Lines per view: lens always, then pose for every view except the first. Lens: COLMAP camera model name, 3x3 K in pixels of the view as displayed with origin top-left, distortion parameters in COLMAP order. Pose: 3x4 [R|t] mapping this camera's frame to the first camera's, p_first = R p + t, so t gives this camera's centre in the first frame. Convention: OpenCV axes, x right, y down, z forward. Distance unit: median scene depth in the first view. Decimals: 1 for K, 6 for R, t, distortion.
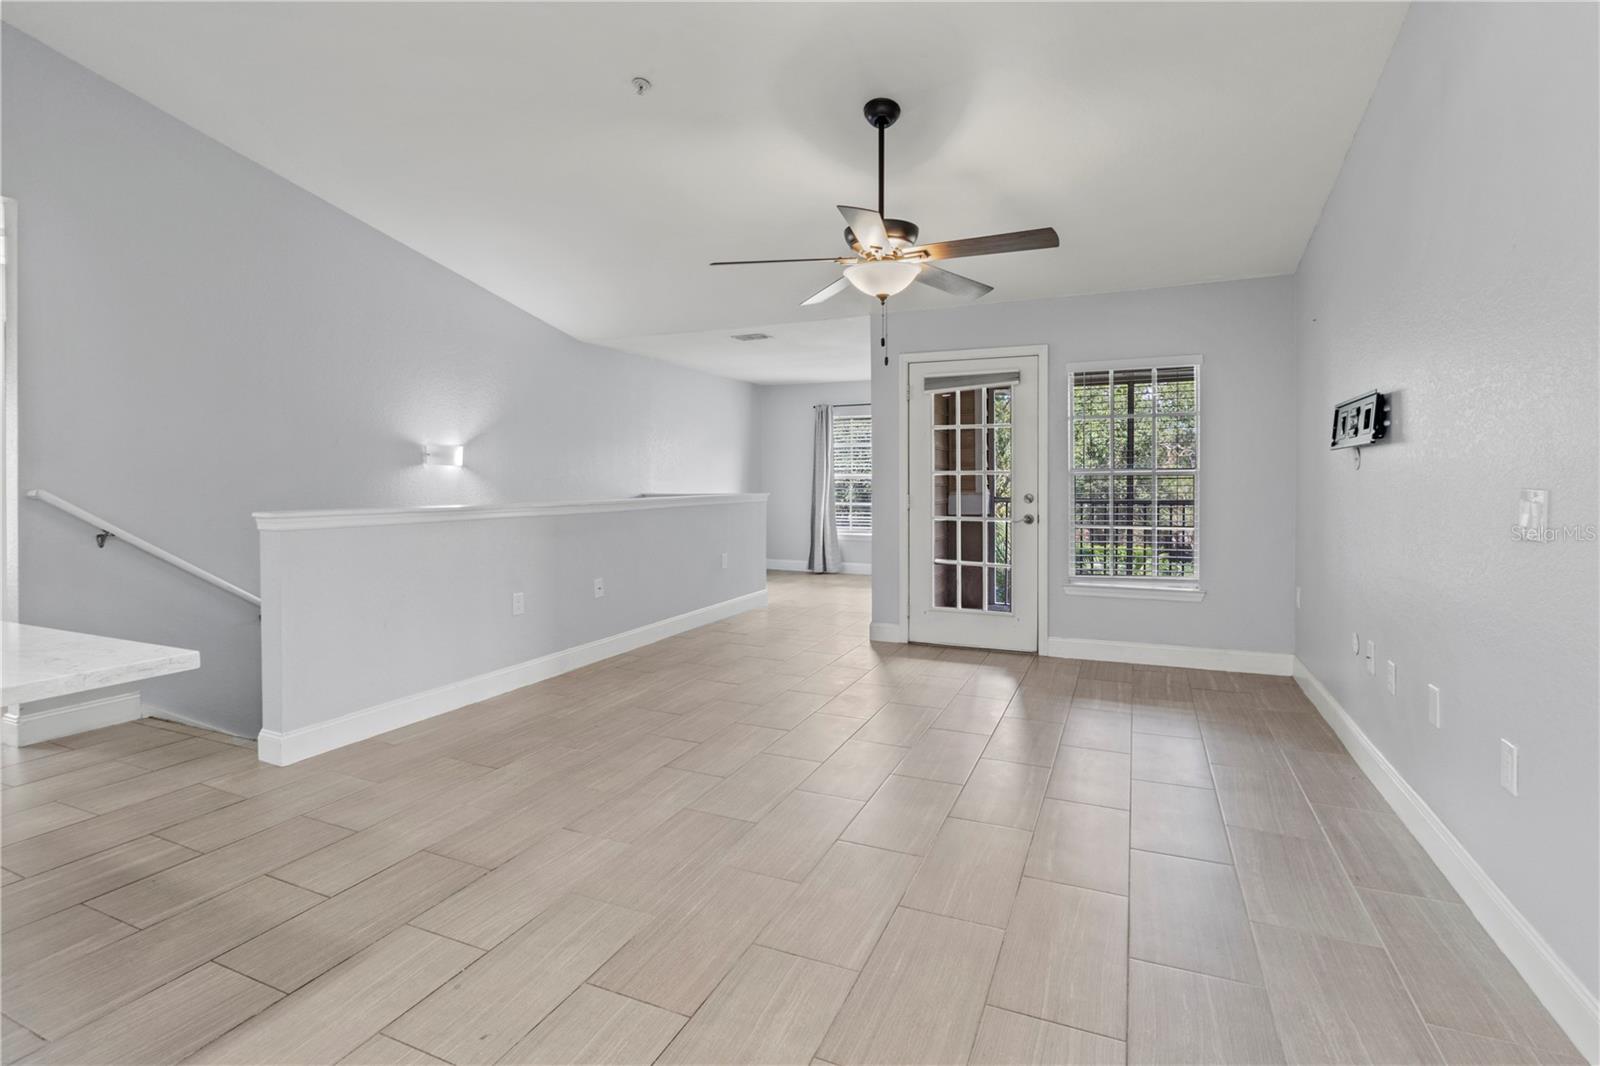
lens RADIAL K [[752.5, 0, 818.8], [0, 752.5, 484.1], [0, 0, 1]] dist [-0.000841, -0.000097]
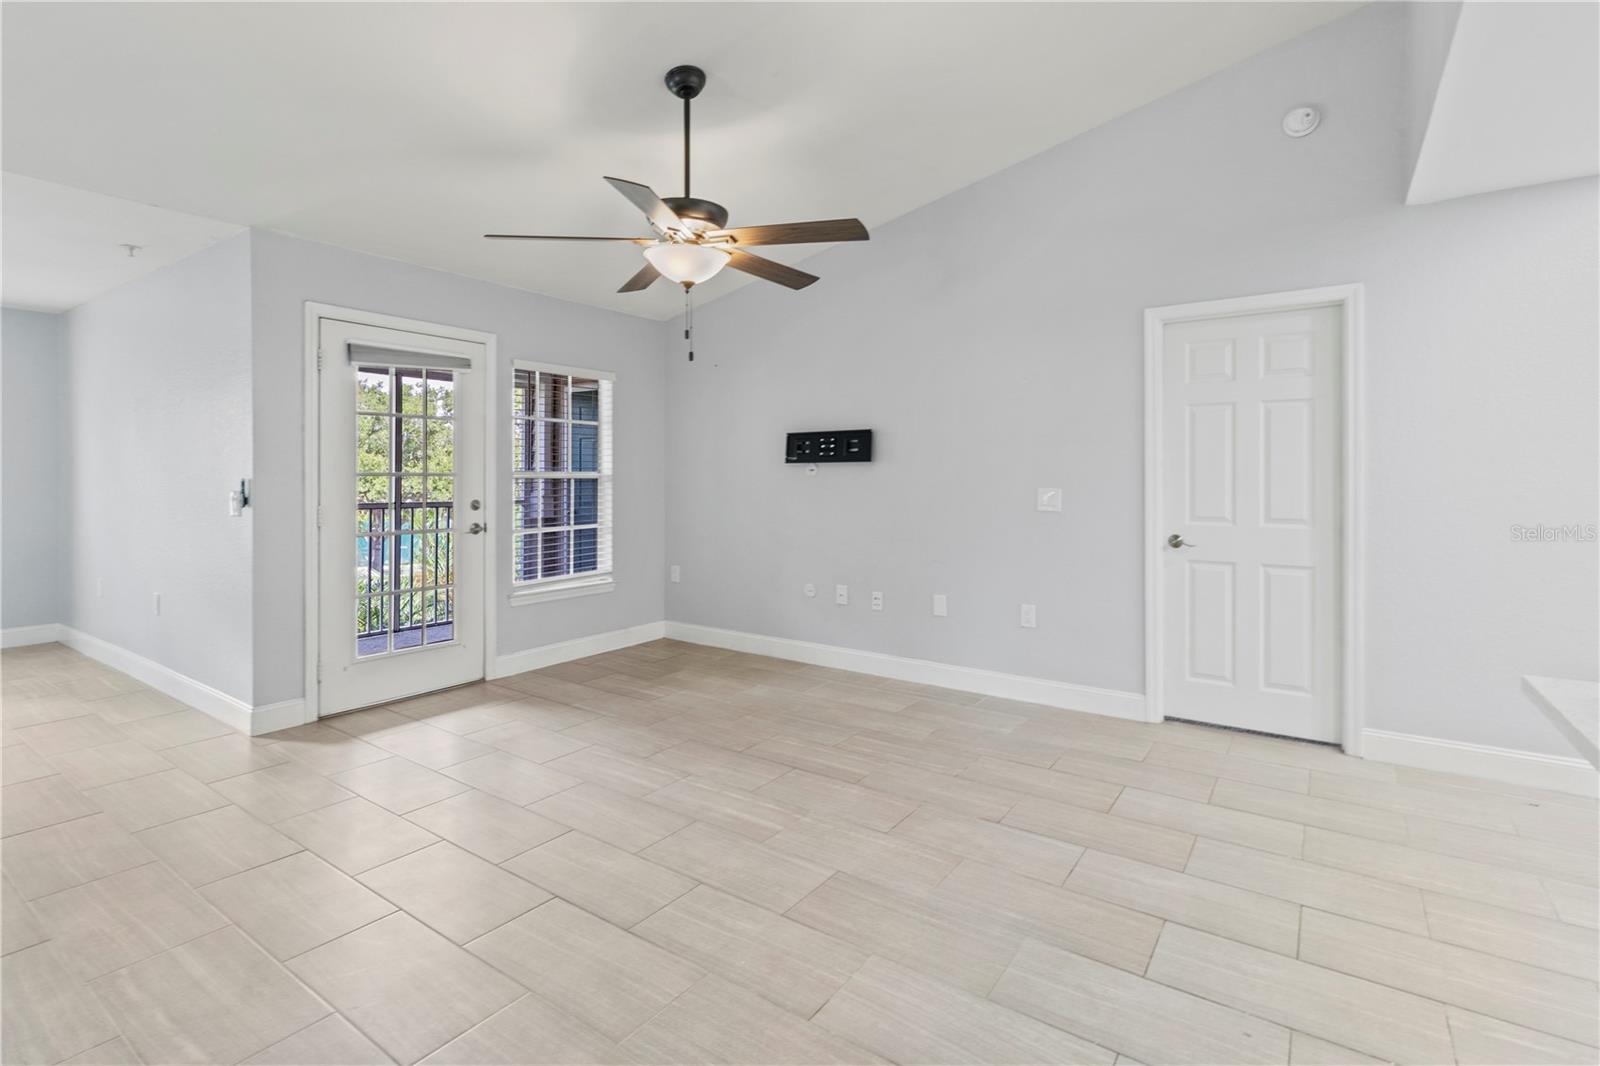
lens RADIAL K [[752.5, 0, 818.8], [0, 752.5, 484.1], [0, 0, 1]] dist [-0.000841, -0.000097]
pose [[0.198225, -0.008851, 0.980117, -0.526669], [0.005362, 0.999954, 0.007946, -0.011014], [-0.980142, 0.003680, 0.198263, 0.459231]]
